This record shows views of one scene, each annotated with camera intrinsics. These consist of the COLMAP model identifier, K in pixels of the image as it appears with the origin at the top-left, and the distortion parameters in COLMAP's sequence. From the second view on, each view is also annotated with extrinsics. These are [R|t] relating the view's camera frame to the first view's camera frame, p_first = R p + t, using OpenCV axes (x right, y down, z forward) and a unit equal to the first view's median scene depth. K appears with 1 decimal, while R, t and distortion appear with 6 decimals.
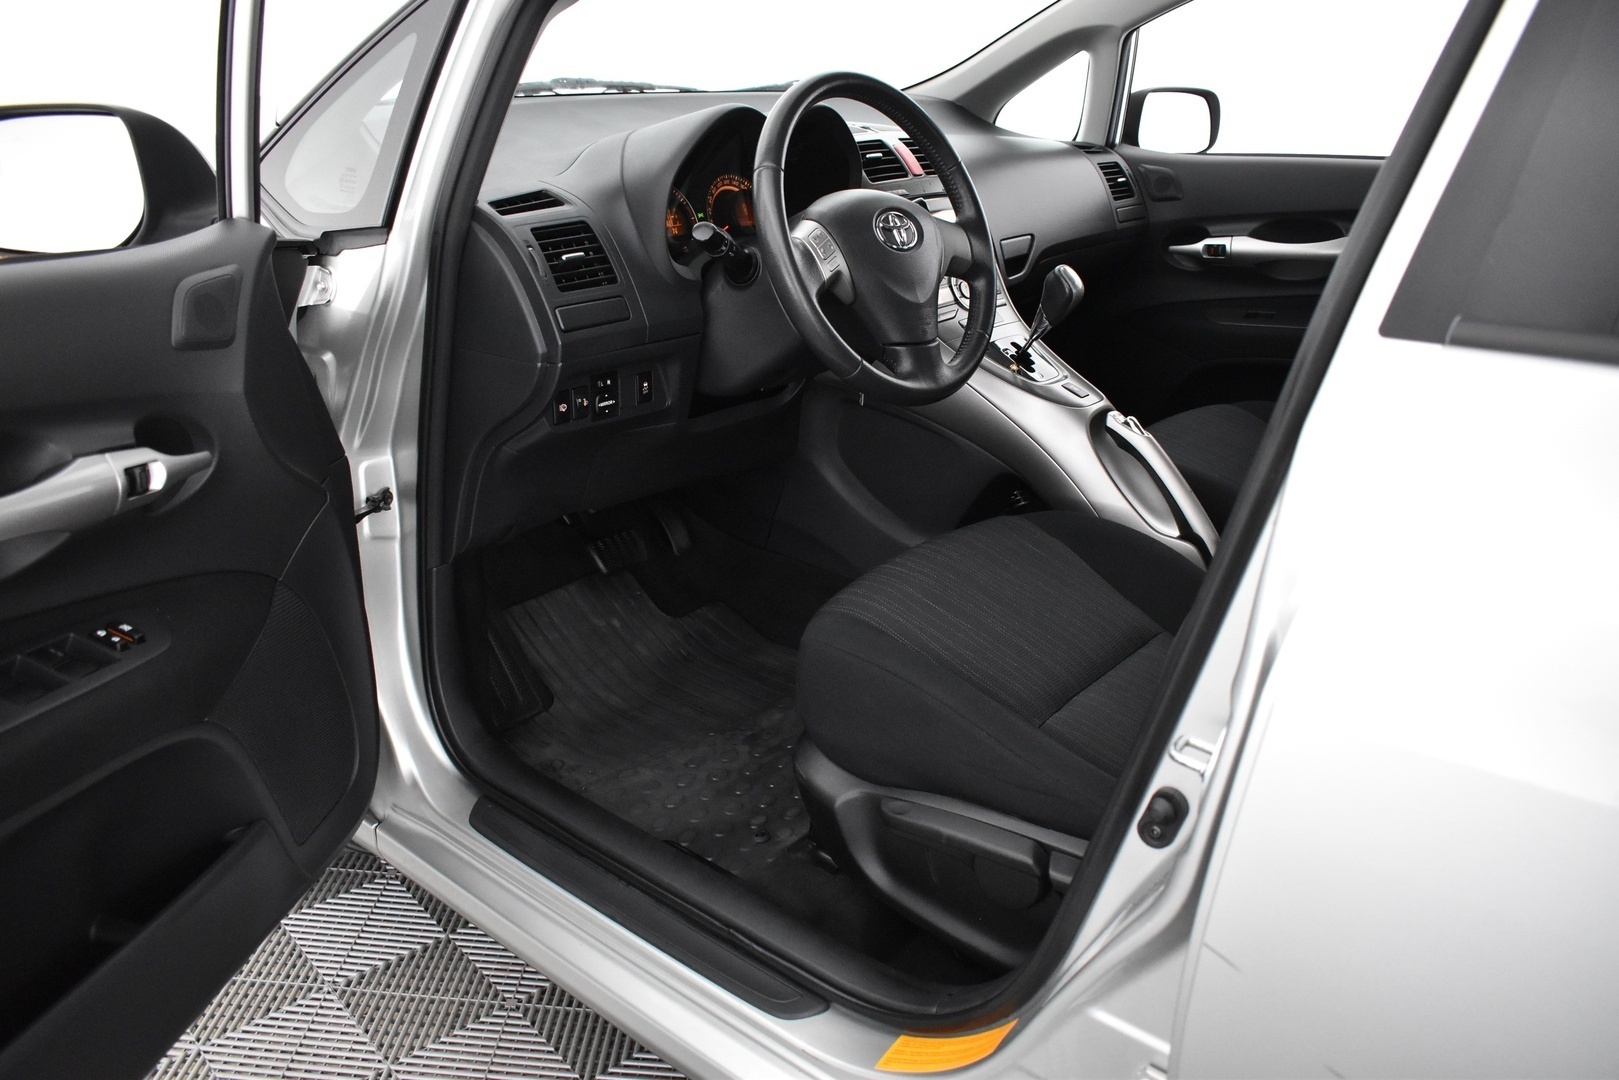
lens RADIAL K [[1245.8, 0, 809.5], [0, 1245.8, 540.0], [0, 0, 1]] dist [-0.101532, 0.005358]
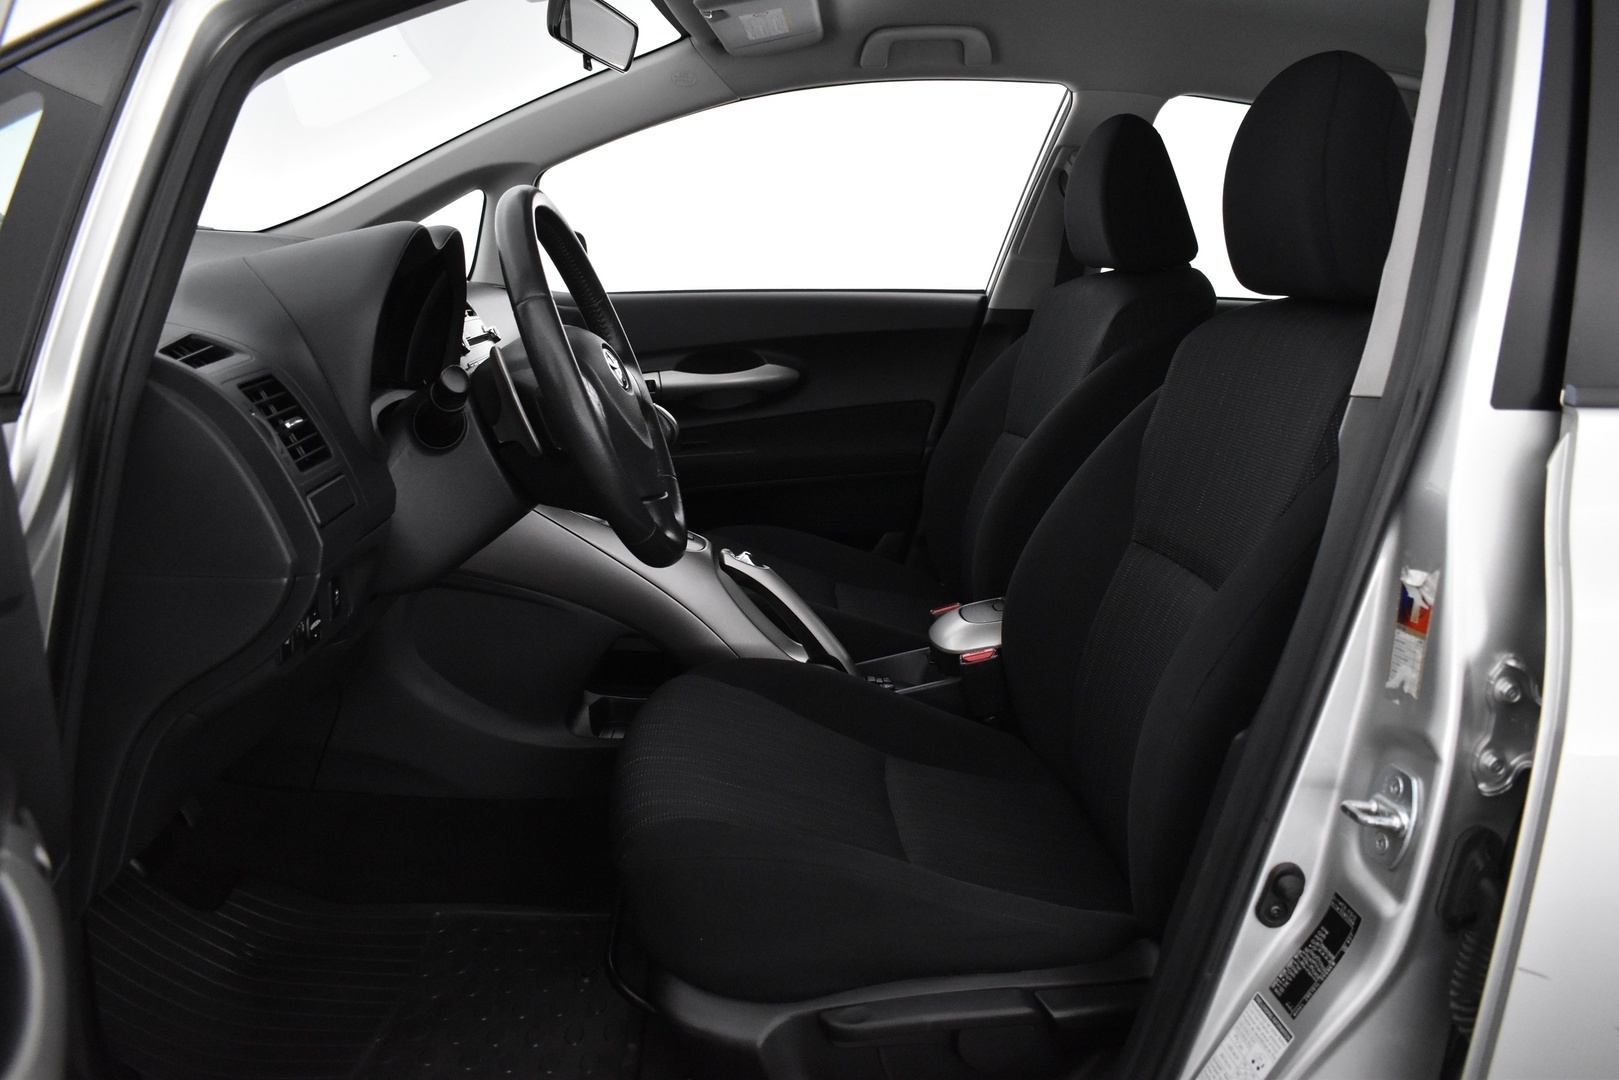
lens RADIAL K [[1245.8, 0, 809.5], [0, 1245.8, 540.0], [0, 0, 1]] dist [-0.101532, 0.005358]
pose [[0.737900, -0.131992, 0.661878, -0.446754], [0.212832, 0.976159, -0.042612, -0.072849], [-0.640474, 0.172312, 0.748399, 0.305949]]
